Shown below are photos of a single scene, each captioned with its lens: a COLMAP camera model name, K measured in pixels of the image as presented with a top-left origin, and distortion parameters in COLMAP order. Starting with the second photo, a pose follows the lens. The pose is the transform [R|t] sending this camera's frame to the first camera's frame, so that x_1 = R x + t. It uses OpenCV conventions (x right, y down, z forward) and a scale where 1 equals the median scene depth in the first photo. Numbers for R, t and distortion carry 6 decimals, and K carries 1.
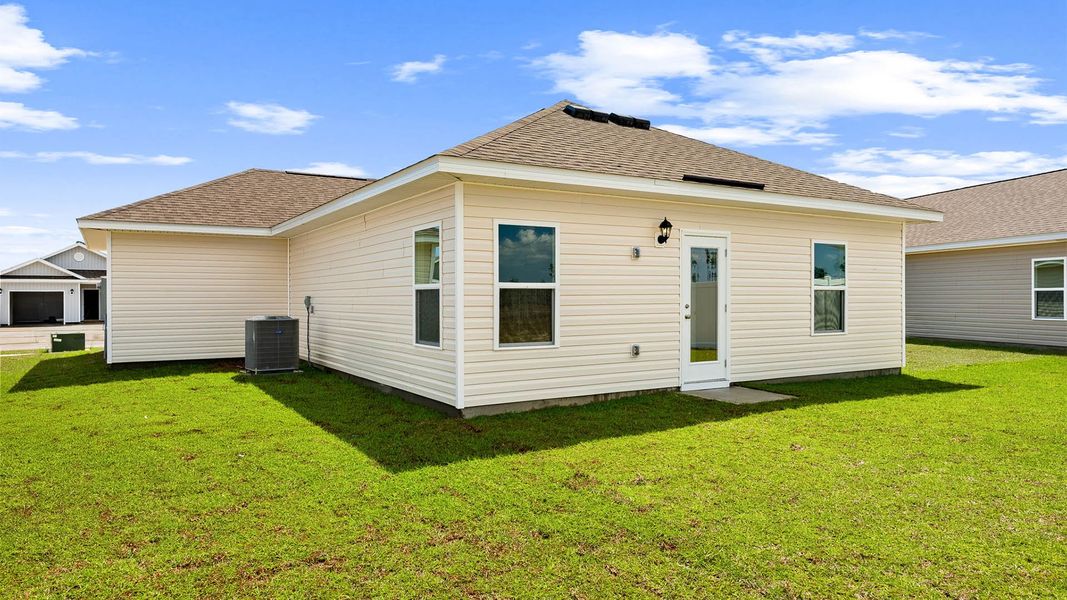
lens RADIAL K [[680.9, 0, 533.5], [0, 680.9, 300.0], [0, 0, 1]] dist [-0.002751, -0.000053]
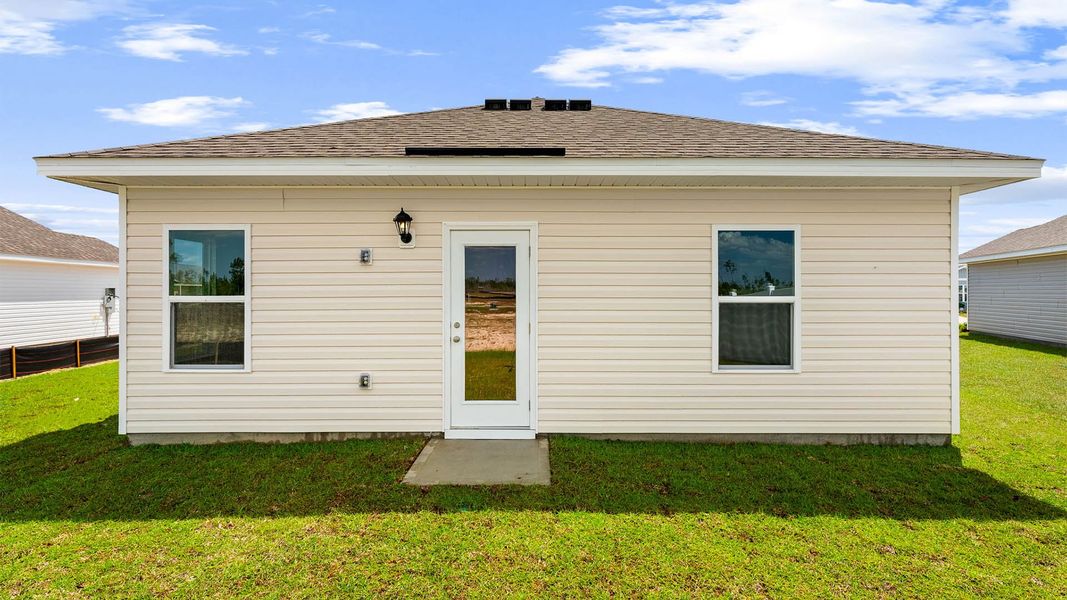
lens RADIAL K [[680.9, 0, 533.5], [0, 680.9, 300.0], [0, 0, 1]] dist [-0.002751, -0.000053]
pose [[0.859624, -0.007597, -0.510871, 0.652899], [-0.003992, 0.999759, -0.021584, -0.002228], [0.510912, 0.020594, 0.859386, 0.386106]]
